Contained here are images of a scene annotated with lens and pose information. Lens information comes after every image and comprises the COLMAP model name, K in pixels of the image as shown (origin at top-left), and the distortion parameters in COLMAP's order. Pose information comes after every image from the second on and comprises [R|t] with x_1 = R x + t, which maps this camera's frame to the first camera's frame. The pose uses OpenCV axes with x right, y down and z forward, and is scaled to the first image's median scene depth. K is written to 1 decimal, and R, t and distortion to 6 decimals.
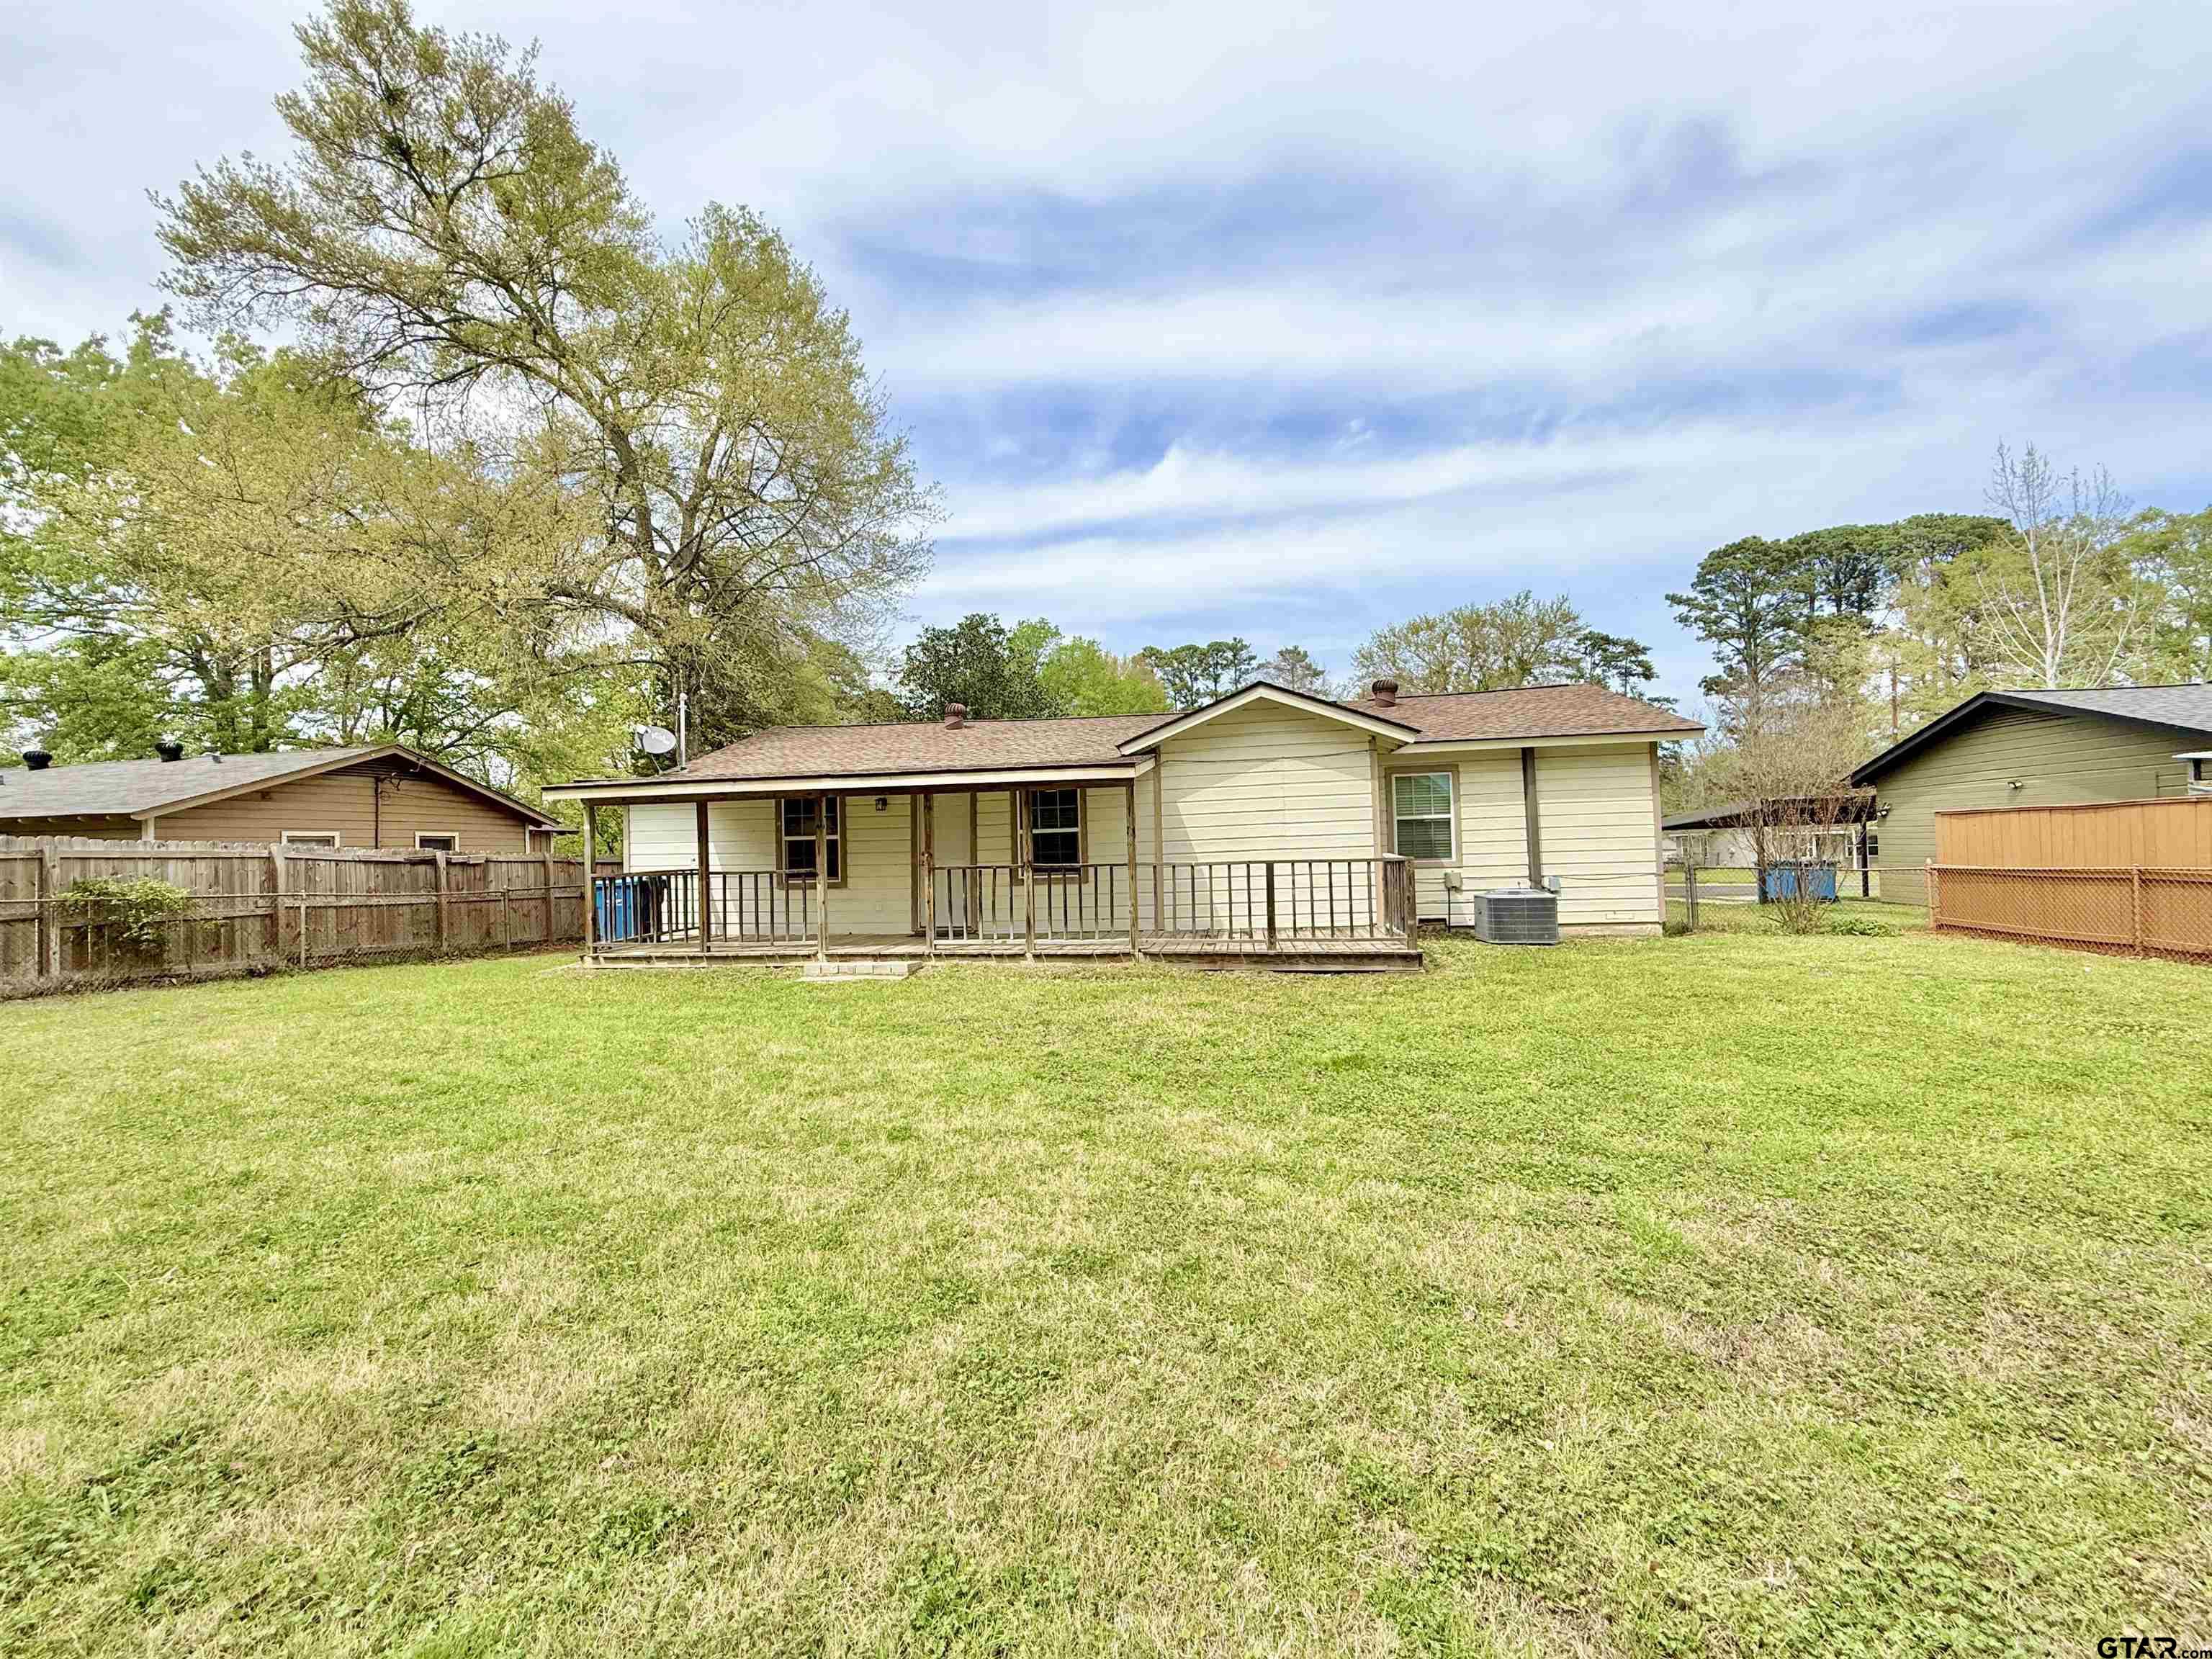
lens RADIAL K [[883.5, 0, 1094.1], [0, 883.5, 829.9], [0, 0, 1]] dist [-0.000345, 0.000263]
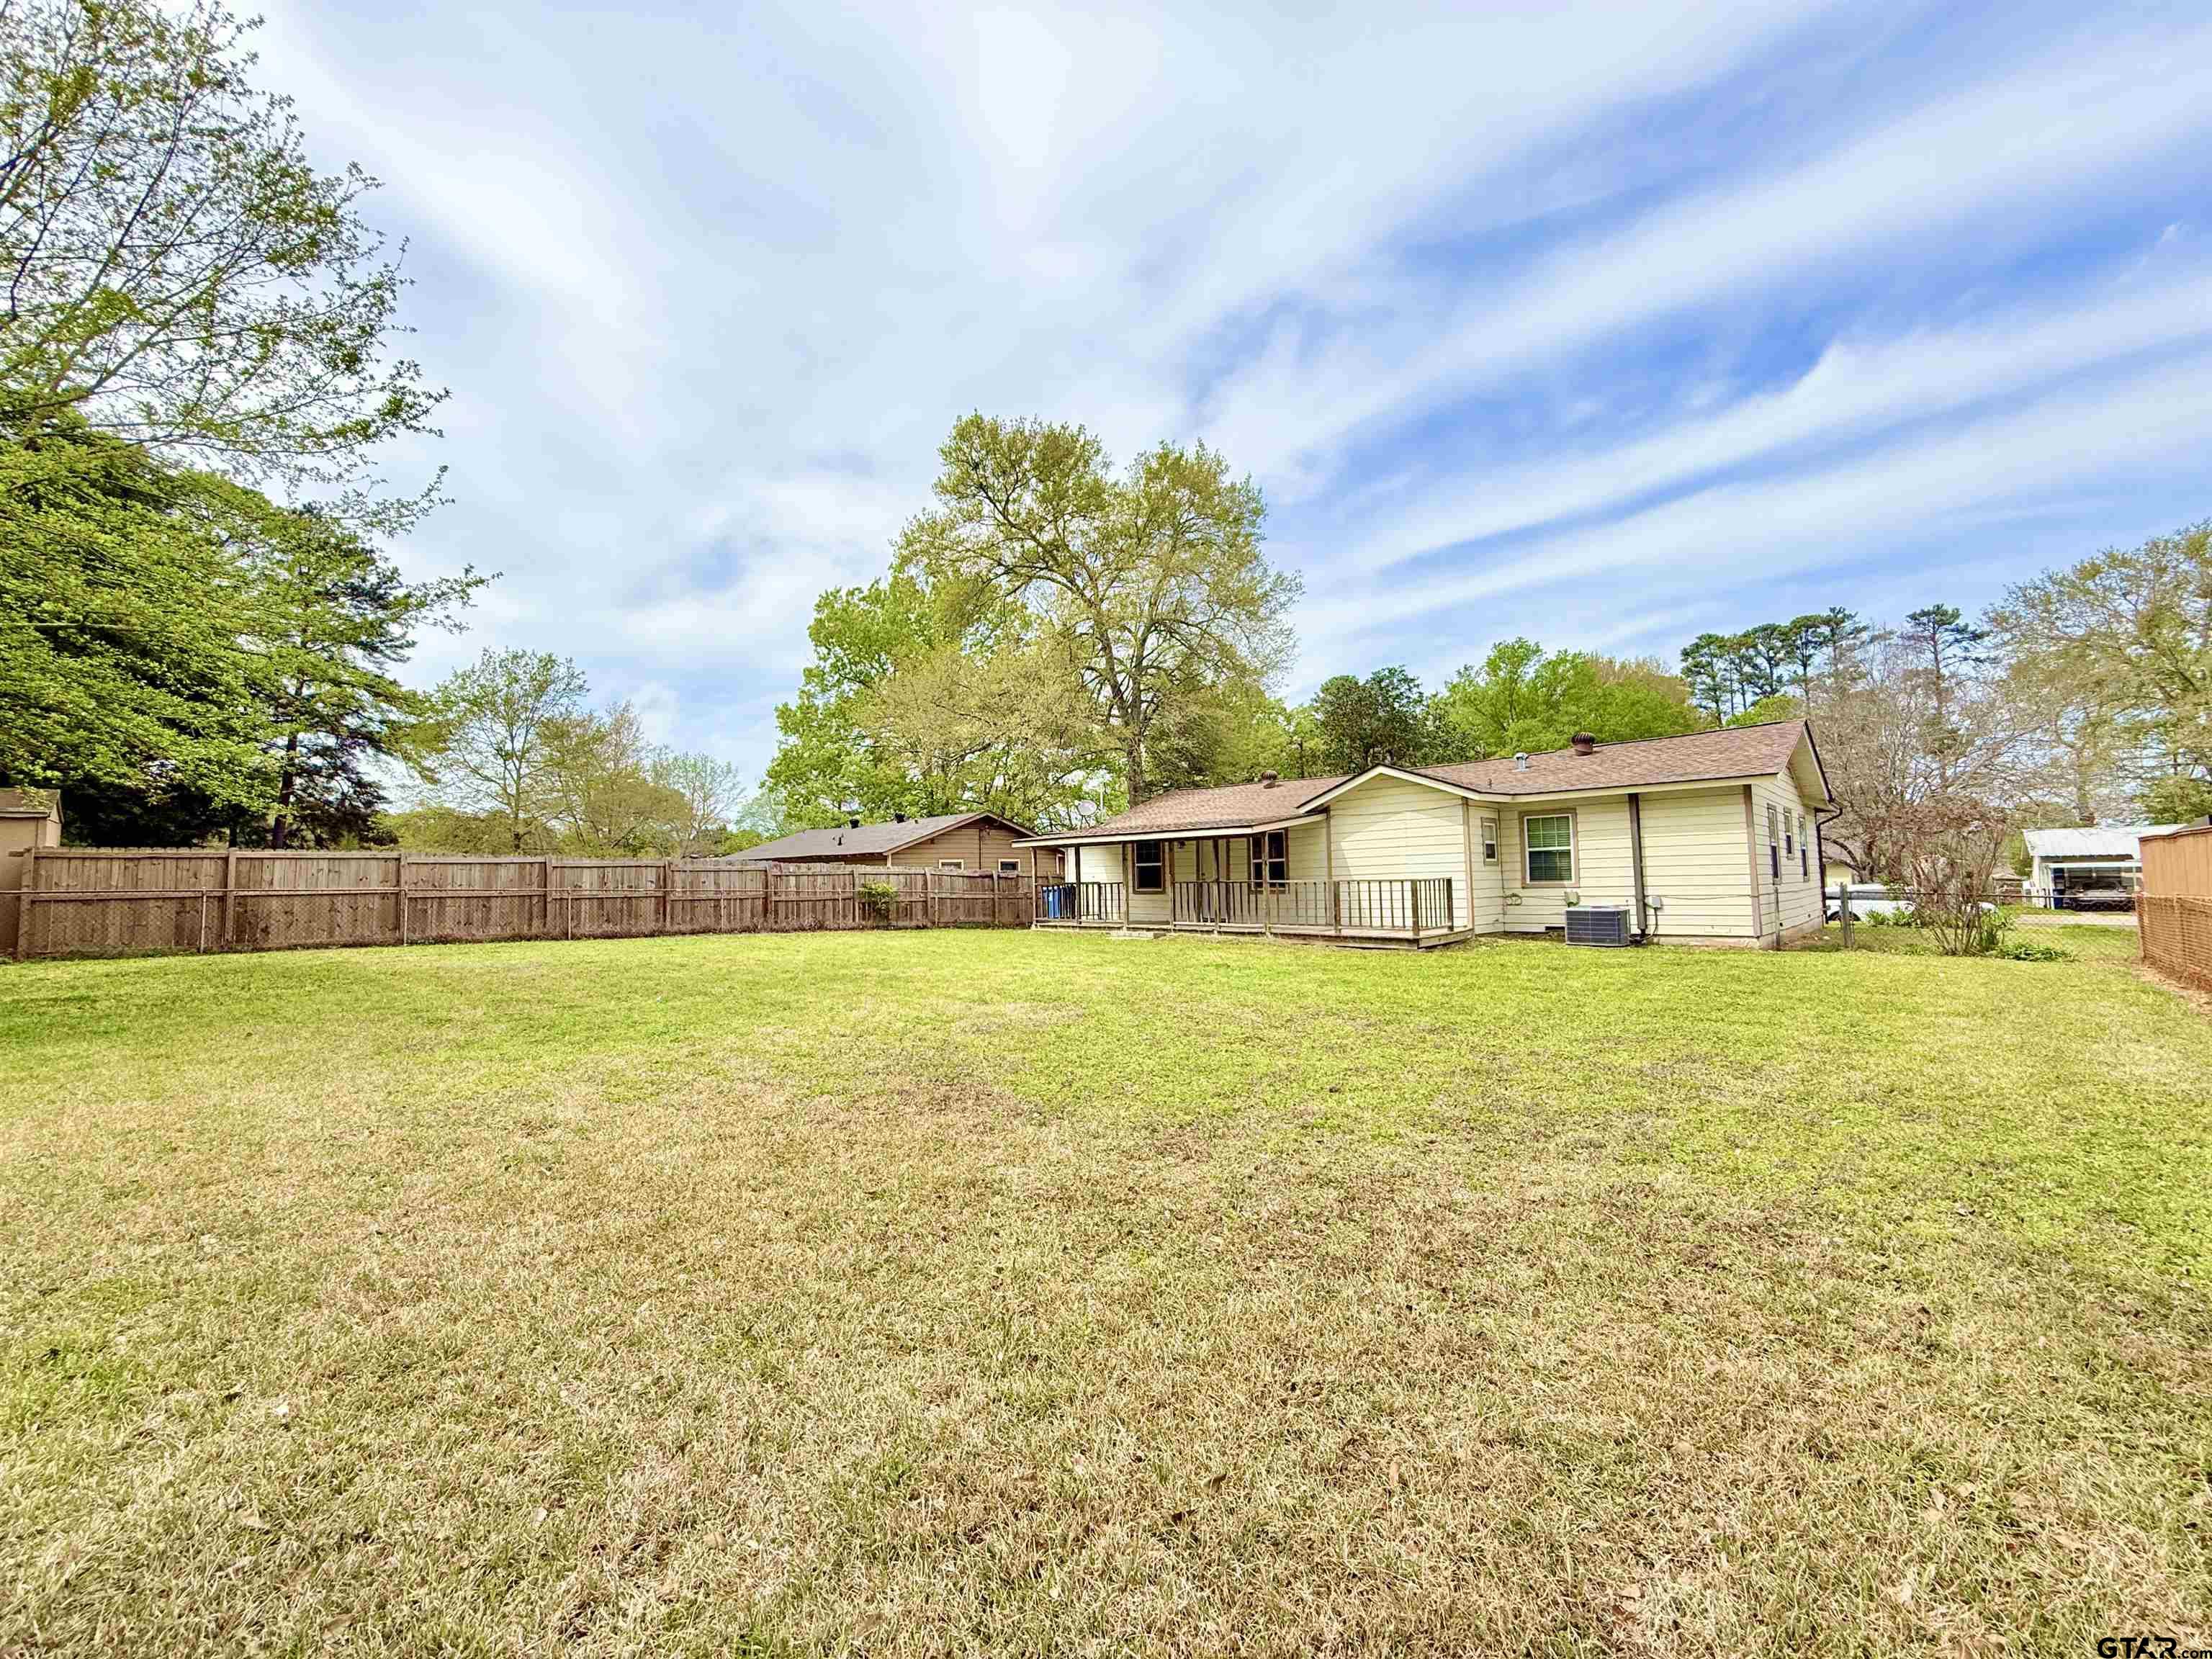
lens RADIAL K [[883.5, 0, 1094.2], [0, 883.5, 832.9], [0, 0, 1]] dist [-0.000345, 0.000263]
pose [[0.816859, -0.020153, -0.576485, 0.590761], [0.011057, 0.999753, -0.019284, -0.020488], [0.576731, 0.009378, 0.816880, -0.473185]]
